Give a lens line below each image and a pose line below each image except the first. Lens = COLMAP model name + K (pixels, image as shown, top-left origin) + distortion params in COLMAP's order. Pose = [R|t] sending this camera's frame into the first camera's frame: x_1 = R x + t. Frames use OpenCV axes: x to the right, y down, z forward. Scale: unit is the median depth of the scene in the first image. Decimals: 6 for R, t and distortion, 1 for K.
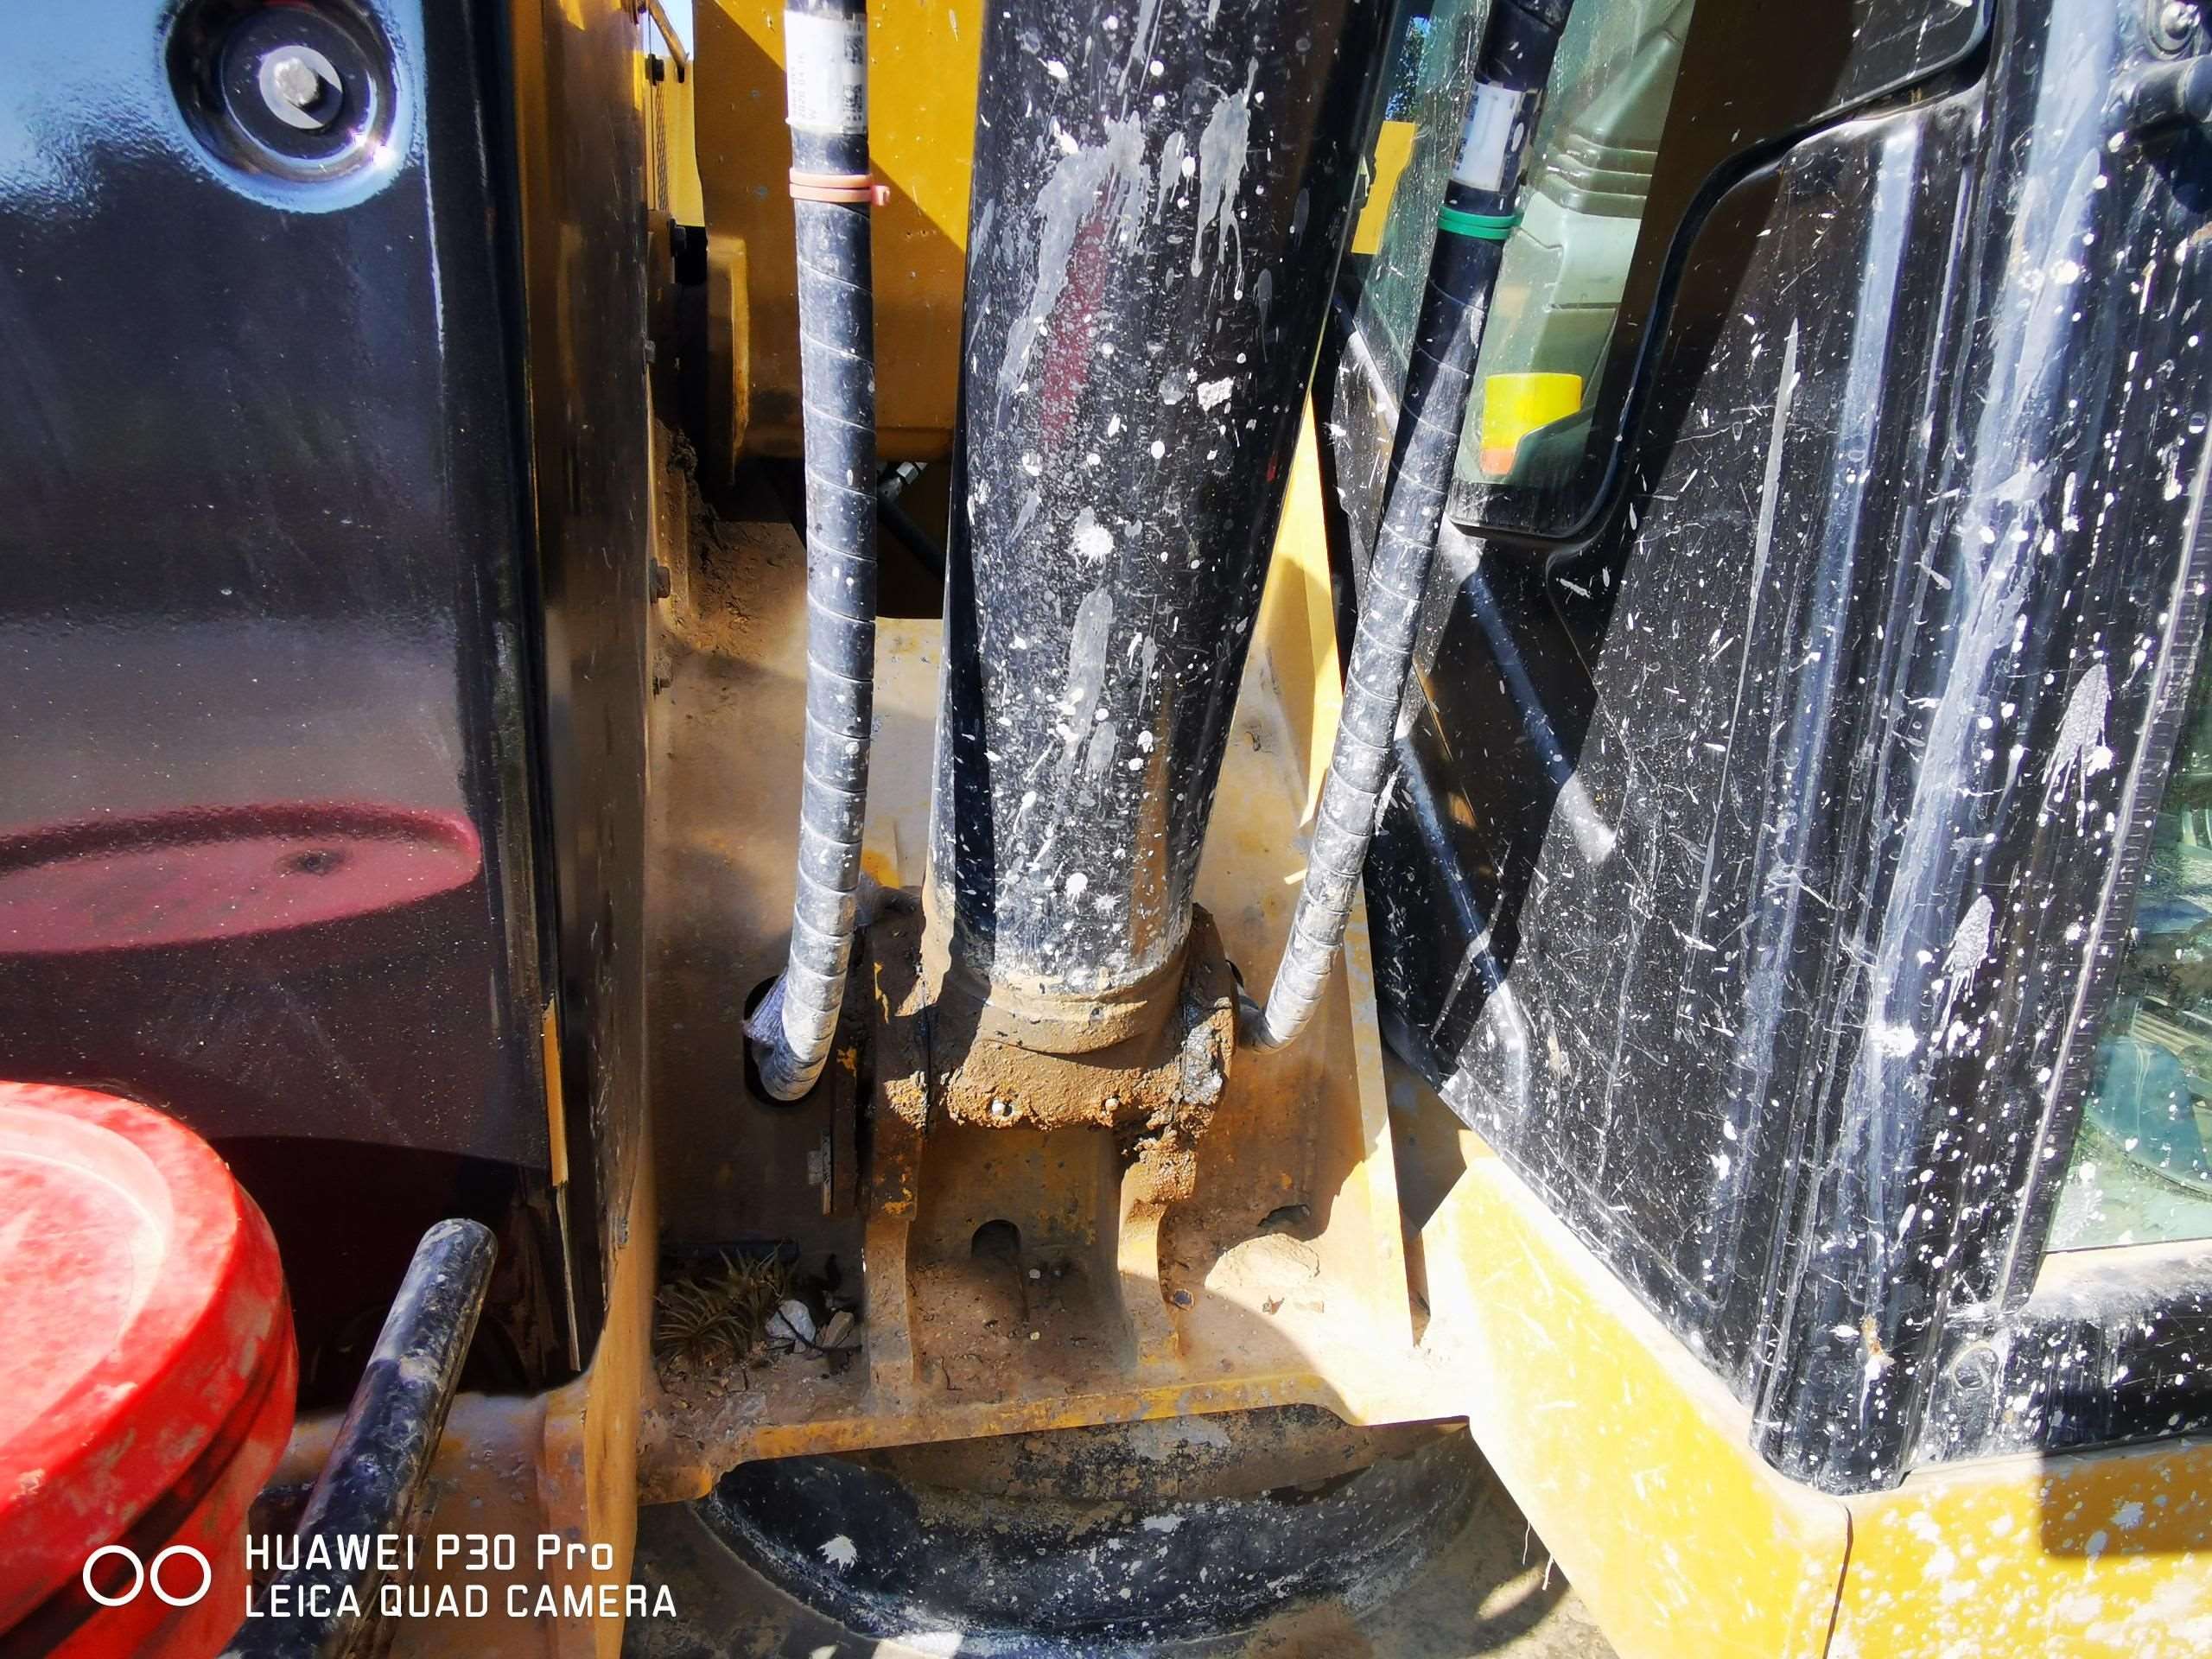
lens RADIAL K [[1426.4, 0, 1117.5], [0, 1426.4, 839.7], [0, 0, 1]] dist [-0.001700, 0.008230]
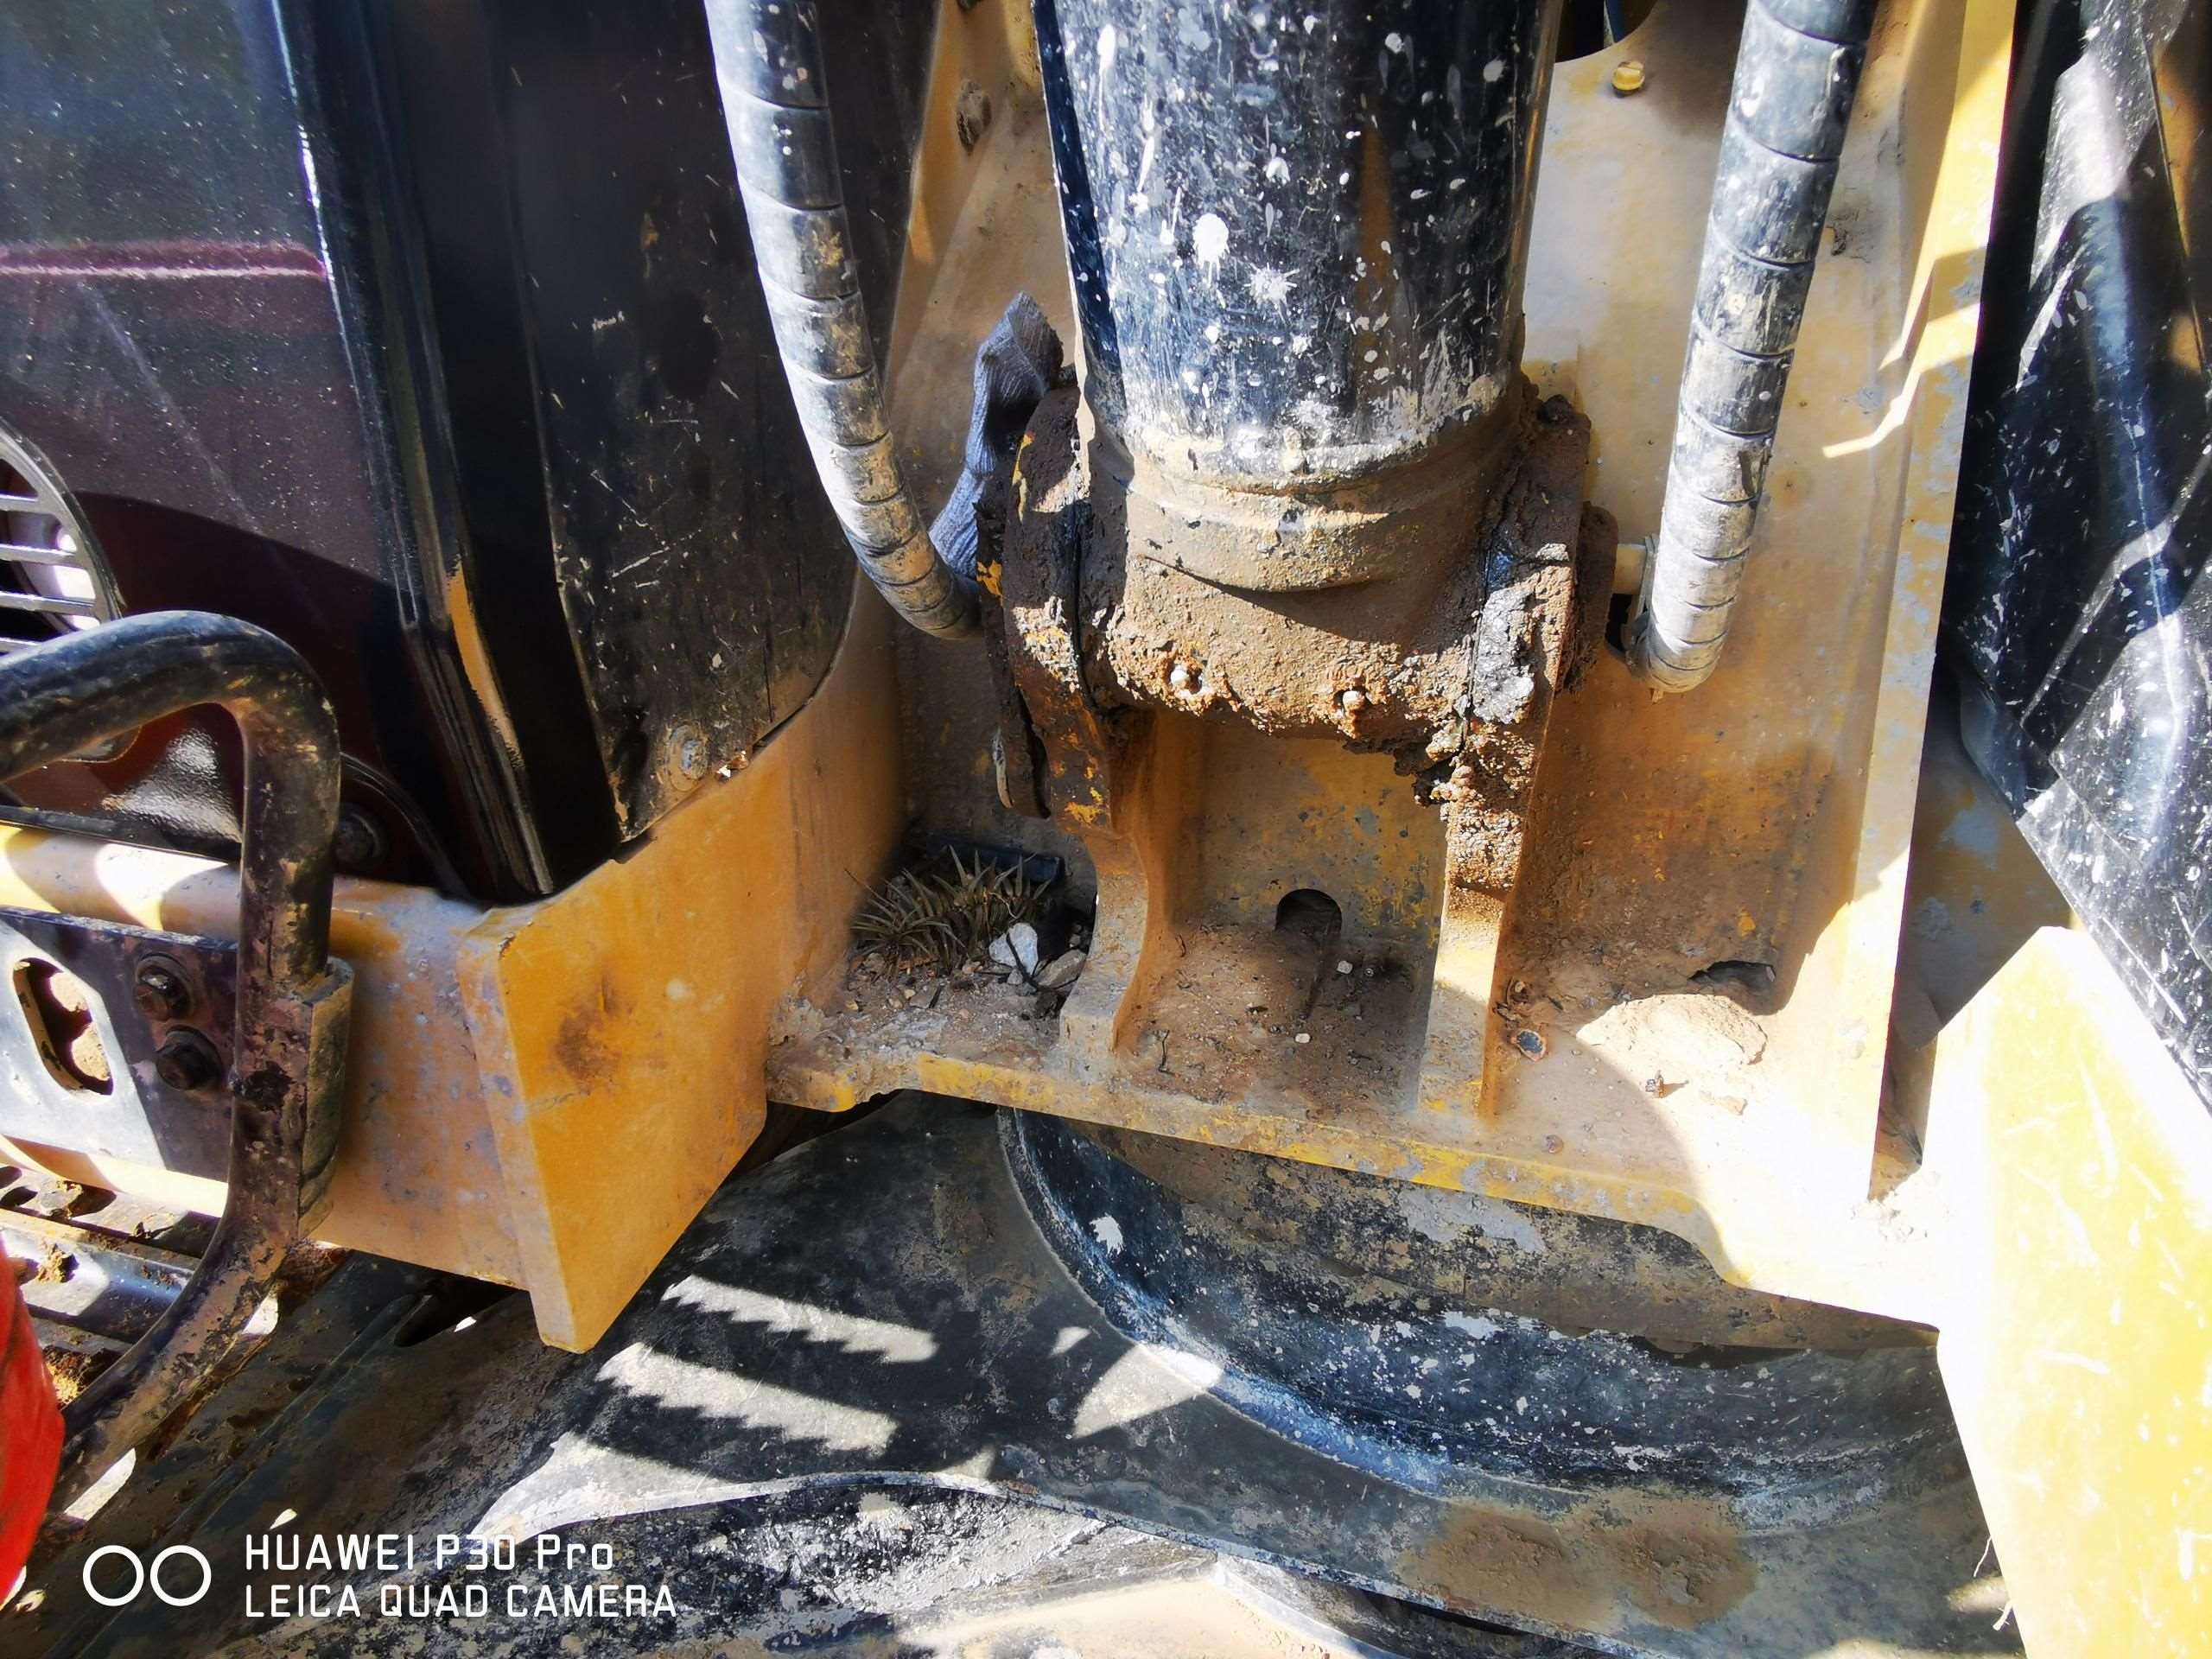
lens RADIAL K [[1426.4, 0, 1118.8], [0, 1426.4, 840.3], [0, 0, 1]] dist [-0.001700, 0.008230]
pose [[0.884613, 0.179927, -0.430217, 0.162807], [-0.098886, 0.973963, 0.204006, 0.109555], [0.455721, -0.137924, 0.879372, 0.330350]]
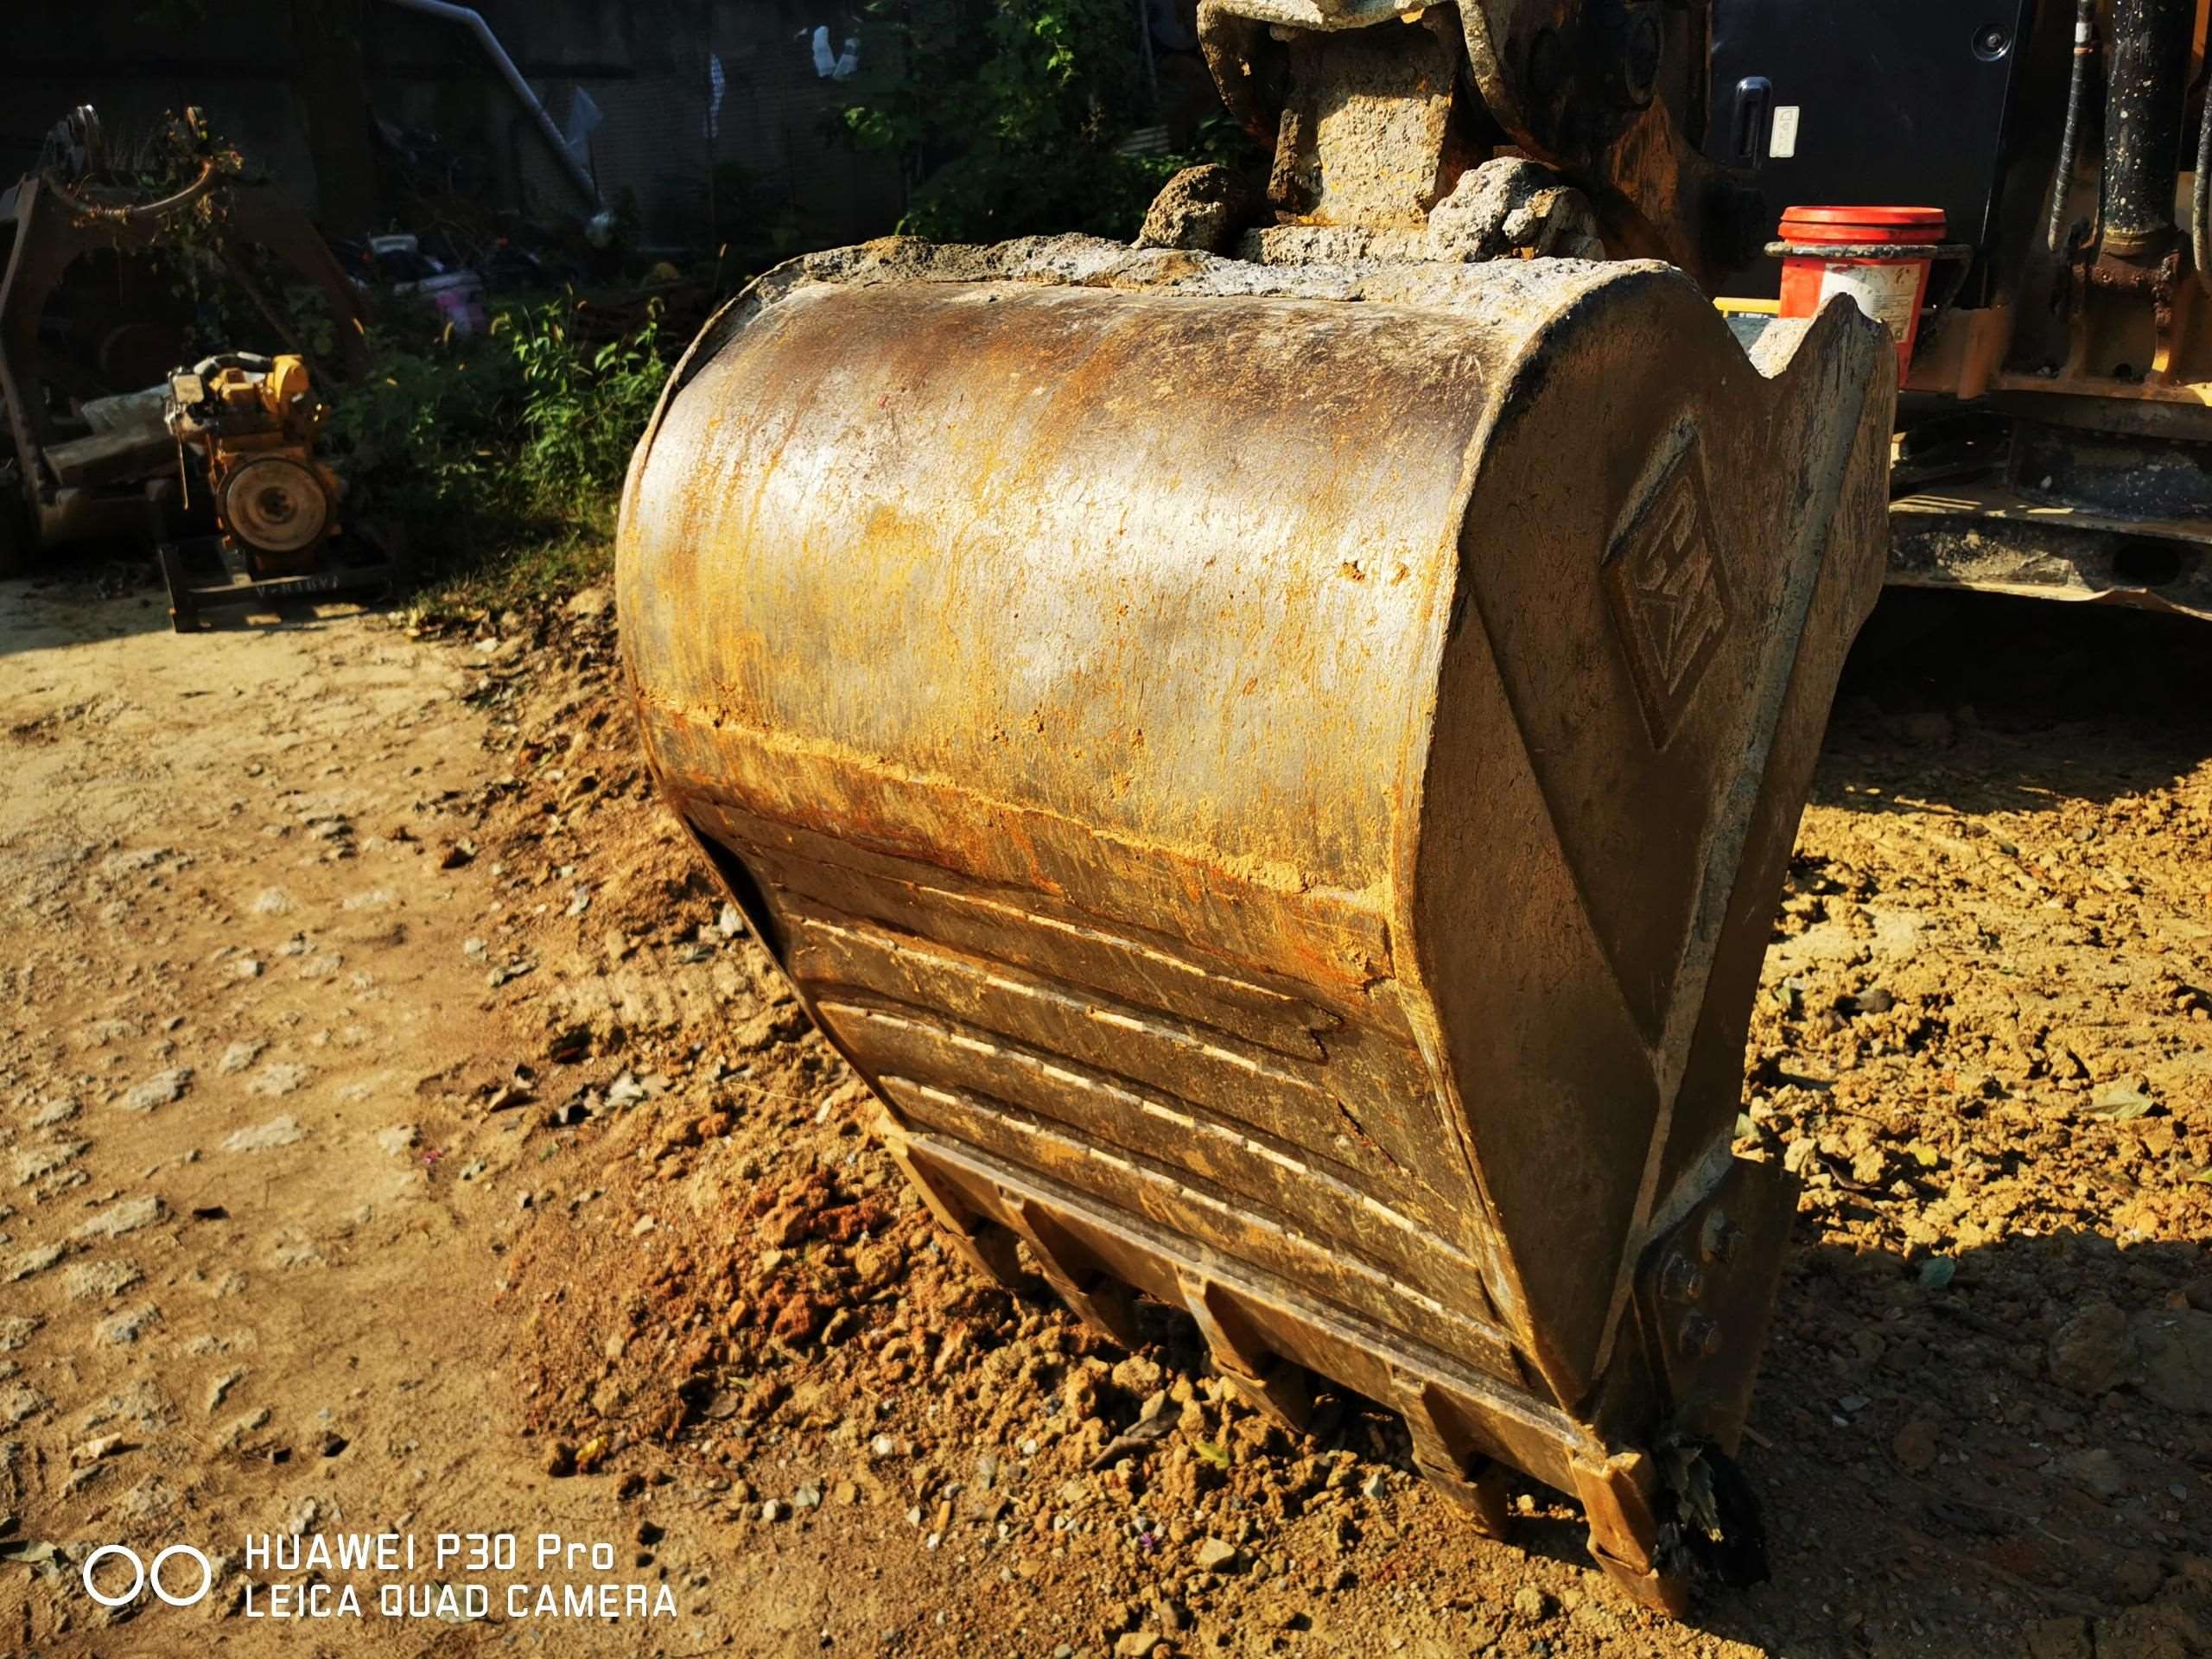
lens RADIAL K [[1777.0, 0, 1113.2], [0, 1777.0, 826.9], [0, 0, 1]] dist [0.003528, -0.005208]
pose [[0.625817, 0.232440, -0.744530, 1.837553], [-0.182953, 0.971677, 0.149573, 1.192273], [0.758210, 0.042609, 0.650617, -3.481376]]
